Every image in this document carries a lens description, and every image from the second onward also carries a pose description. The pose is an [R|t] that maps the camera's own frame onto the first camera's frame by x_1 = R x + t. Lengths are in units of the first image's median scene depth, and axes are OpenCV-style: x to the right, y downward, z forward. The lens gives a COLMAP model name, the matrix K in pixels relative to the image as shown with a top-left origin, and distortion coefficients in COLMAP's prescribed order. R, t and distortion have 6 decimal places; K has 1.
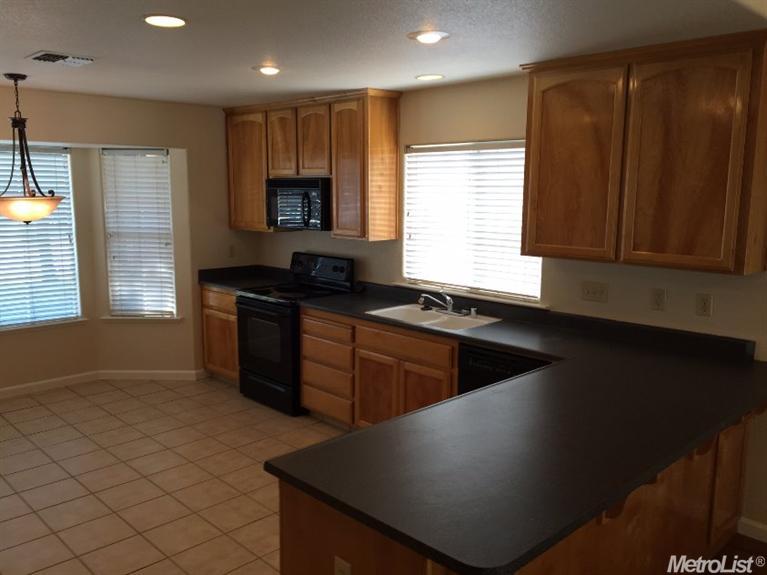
lens RADIAL K [[659.9, 0, 386.0], [0, 659.9, 288.1], [0, 0, 1]] dist [0.091941, -0.131008]
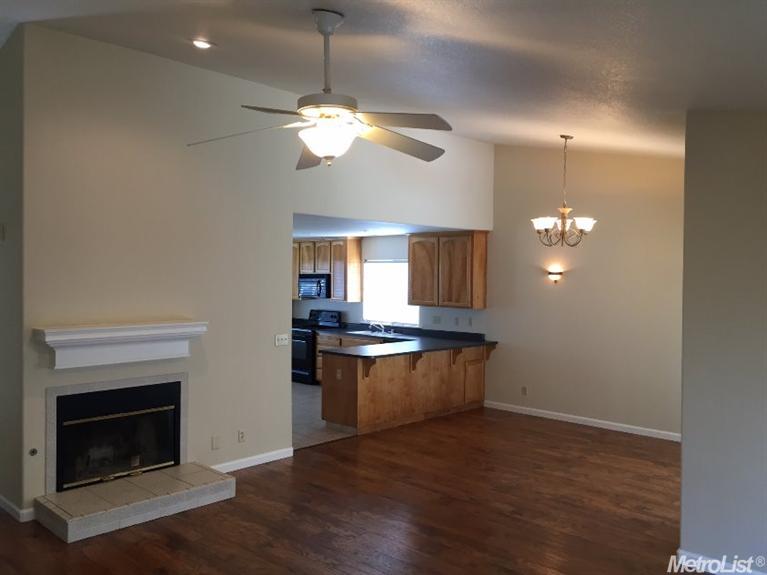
lens RADIAL K [[659.9, 0, 386.0], [0, 659.9, 288.1], [0, 0, 1]] dist [0.091941, -0.131008]
pose [[0.999627, 0.000701, 0.027306, 0.041898], [0.002865, 0.991469, -0.130308, 0.172101], [-0.027165, 0.130338, 0.991097, -1.215226]]
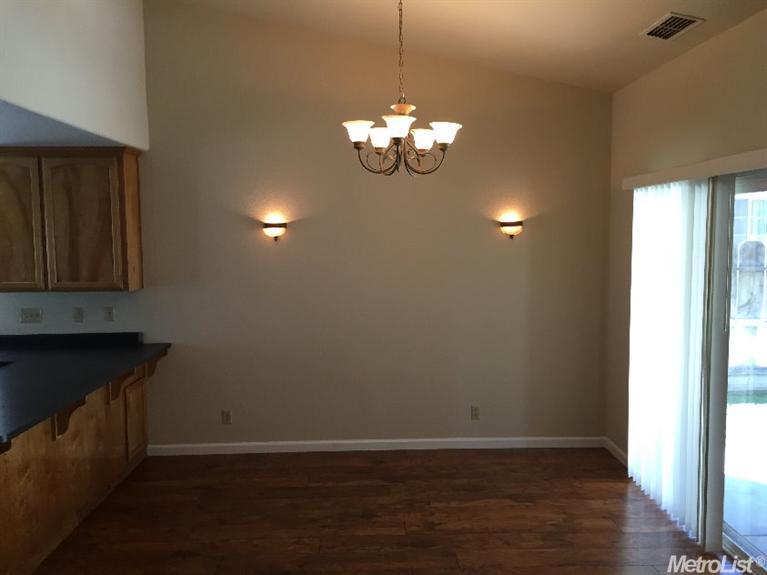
lens RADIAL K [[659.9, 0, 386.0], [0, 659.9, 288.1], [0, 0, 1]] dist [0.091941, -0.131008]
pose [[0.682808, -0.073623, 0.726879, -0.145396], [0.124422, 0.992094, -0.016393, 0.050623], [-0.719925, 0.101633, 0.686570, -0.372157]]
